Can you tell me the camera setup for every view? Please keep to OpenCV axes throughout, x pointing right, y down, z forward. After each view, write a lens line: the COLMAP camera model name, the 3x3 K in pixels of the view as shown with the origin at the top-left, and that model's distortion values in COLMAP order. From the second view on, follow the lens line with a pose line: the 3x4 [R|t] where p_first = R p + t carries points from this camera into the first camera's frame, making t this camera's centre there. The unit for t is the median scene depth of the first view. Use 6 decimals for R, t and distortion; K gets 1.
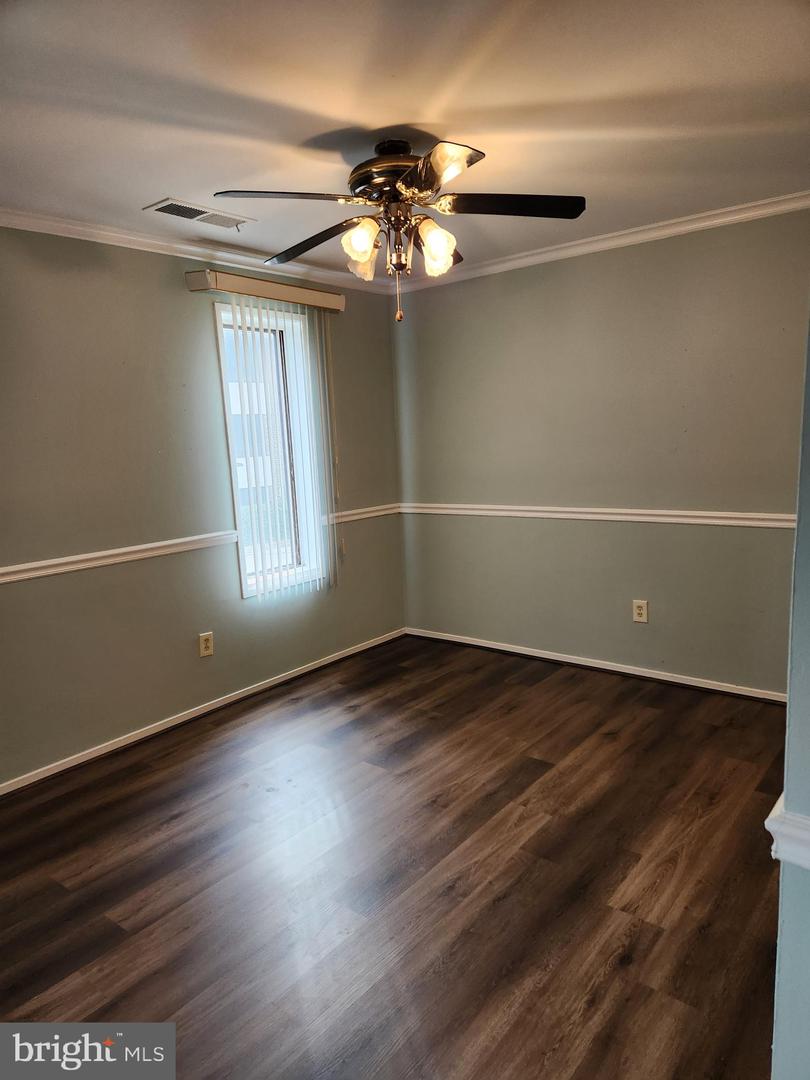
lens RADIAL K [[721.7, 0, 407.4], [0, 721.7, 539.0], [0, 0, 1]] dist [0.084751, -0.073019]
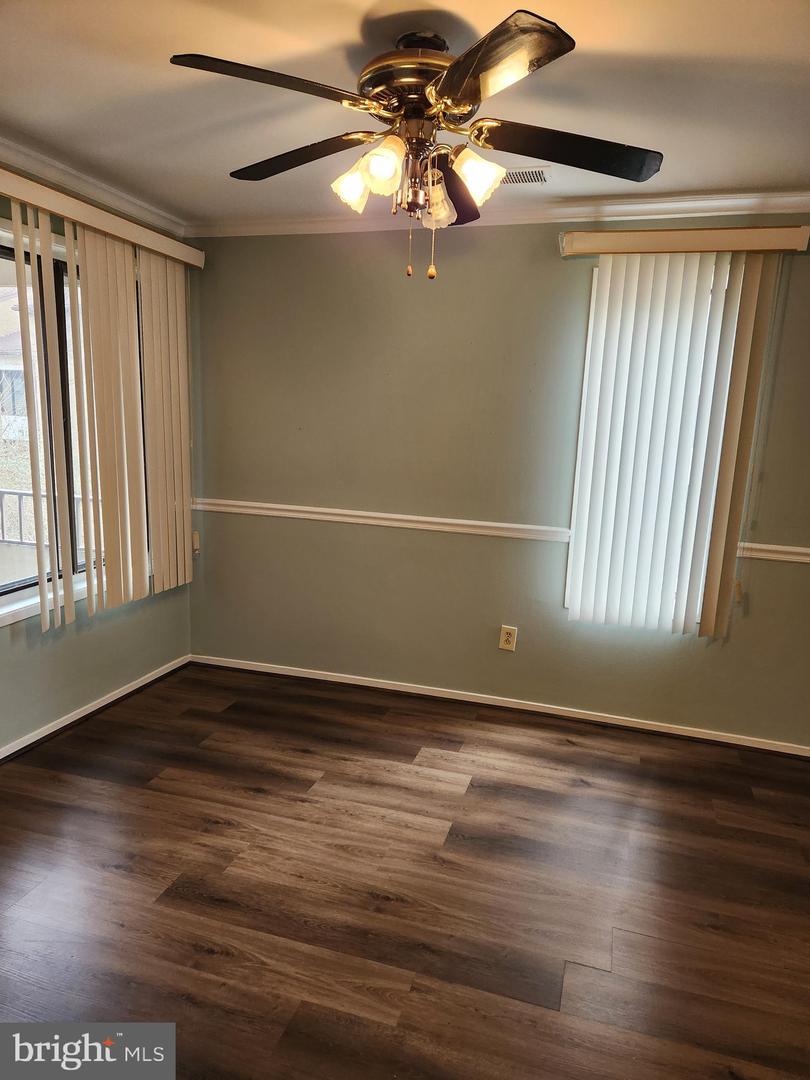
lens RADIAL K [[719.1, 0, 408.4], [0, 719.1, 543.0], [0, 0, 1]] dist [0.082135, -0.066190]
pose [[0.375063, 0.238520, -0.895788, 0.587181], [-0.197200, 0.964742, 0.174314, -0.136462], [0.905781, 0.111271, 0.408875, 0.581698]]
